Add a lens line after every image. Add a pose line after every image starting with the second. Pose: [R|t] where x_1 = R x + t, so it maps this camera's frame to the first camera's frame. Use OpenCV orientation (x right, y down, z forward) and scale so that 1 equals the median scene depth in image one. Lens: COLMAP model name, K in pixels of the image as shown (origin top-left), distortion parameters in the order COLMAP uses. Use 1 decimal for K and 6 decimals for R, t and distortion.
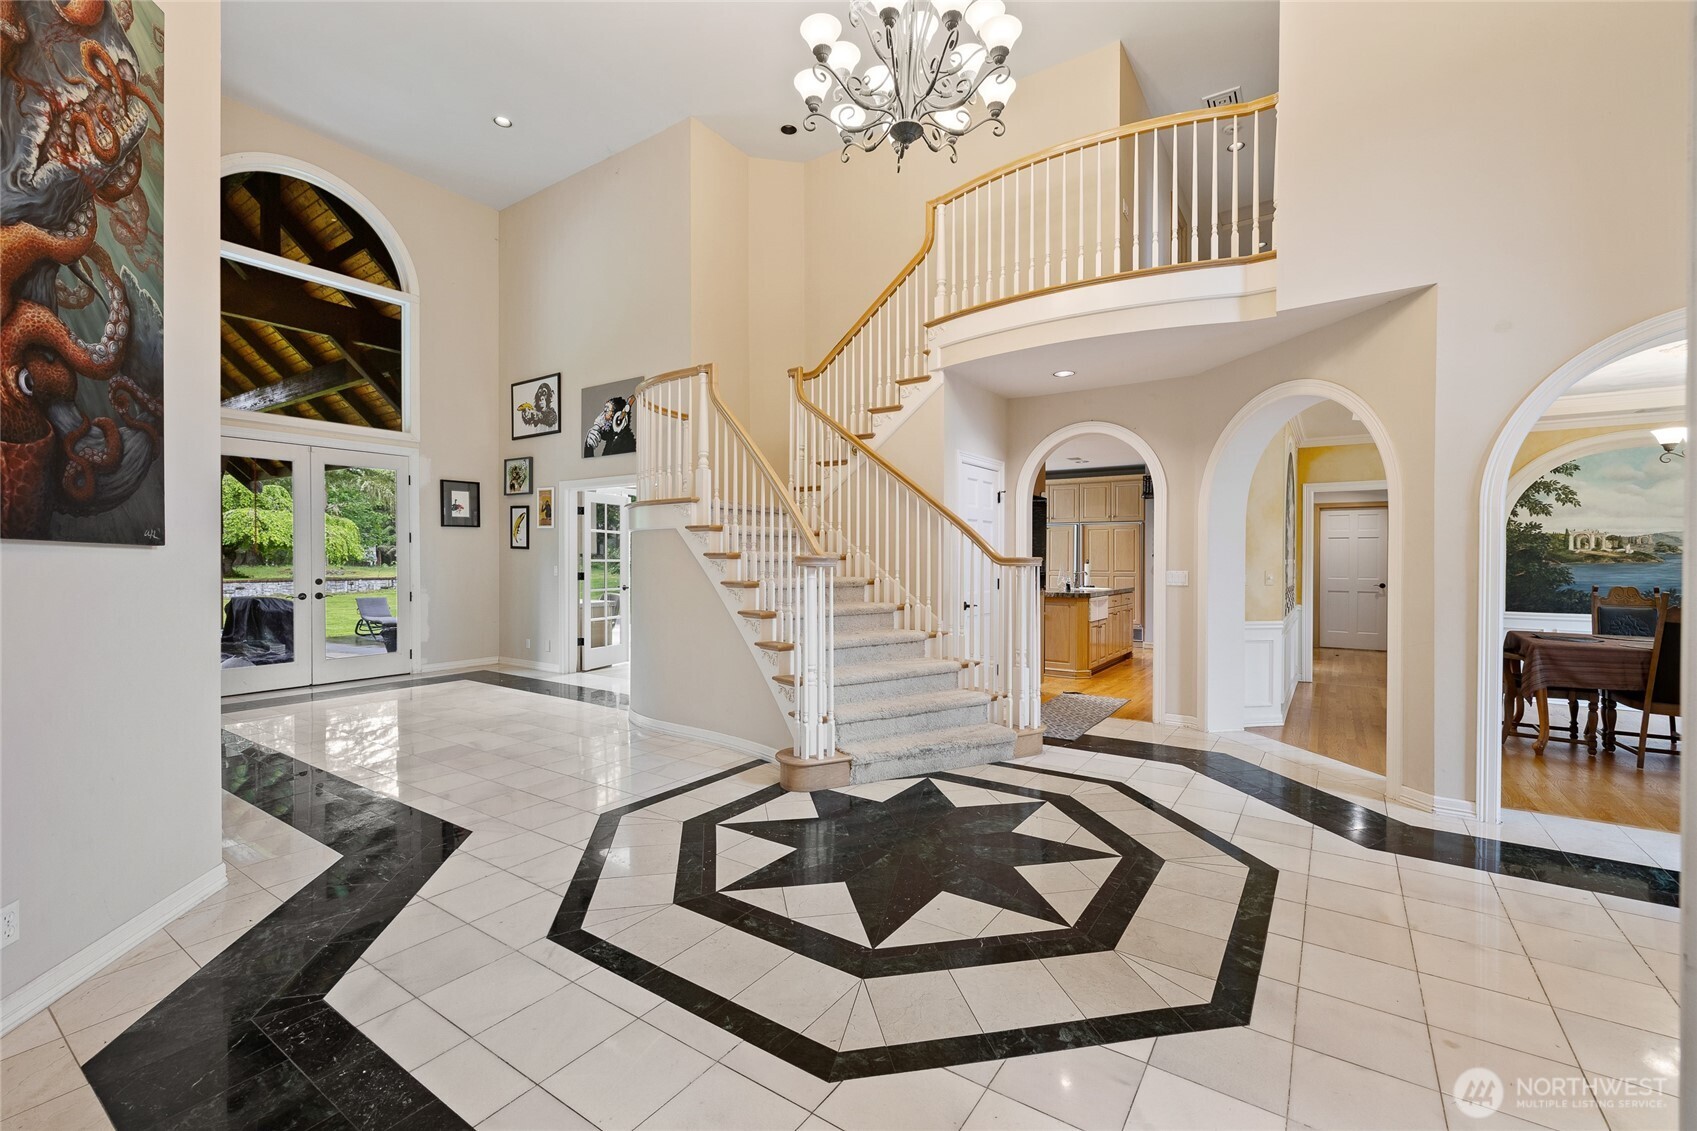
lens RADIAL K [[714.1, 0, 851.7], [0, 714.1, 561.6], [0, 0, 1]] dist [0.001152, 0.000177]
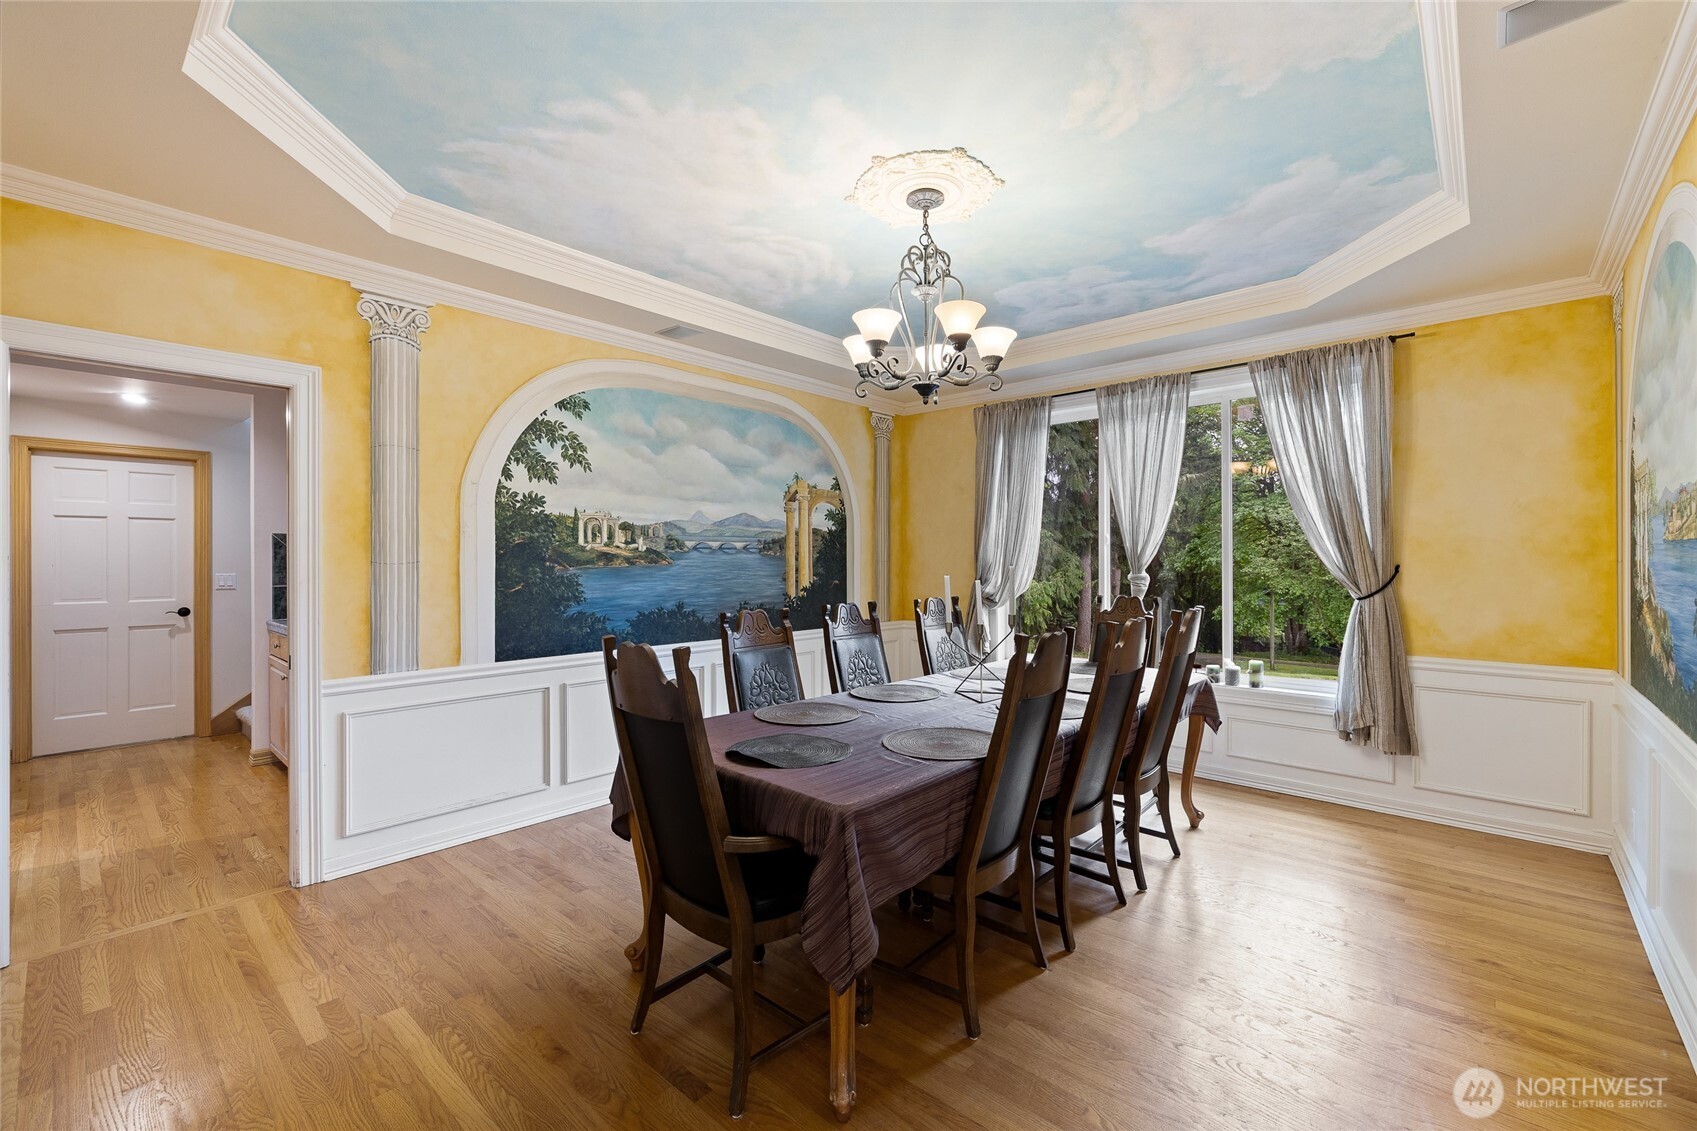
lens RADIAL K [[714.1, 0, 851.6], [0, 714.1, 559.5], [0, 0, 1]] dist [0.001152, 0.000177]
pose [[0.130743, -0.002417, 0.991413, 0.453641], [0.009541, 0.999954, 0.001179, -0.002723], [-0.991370, 0.009305, 0.130760, 0.701837]]
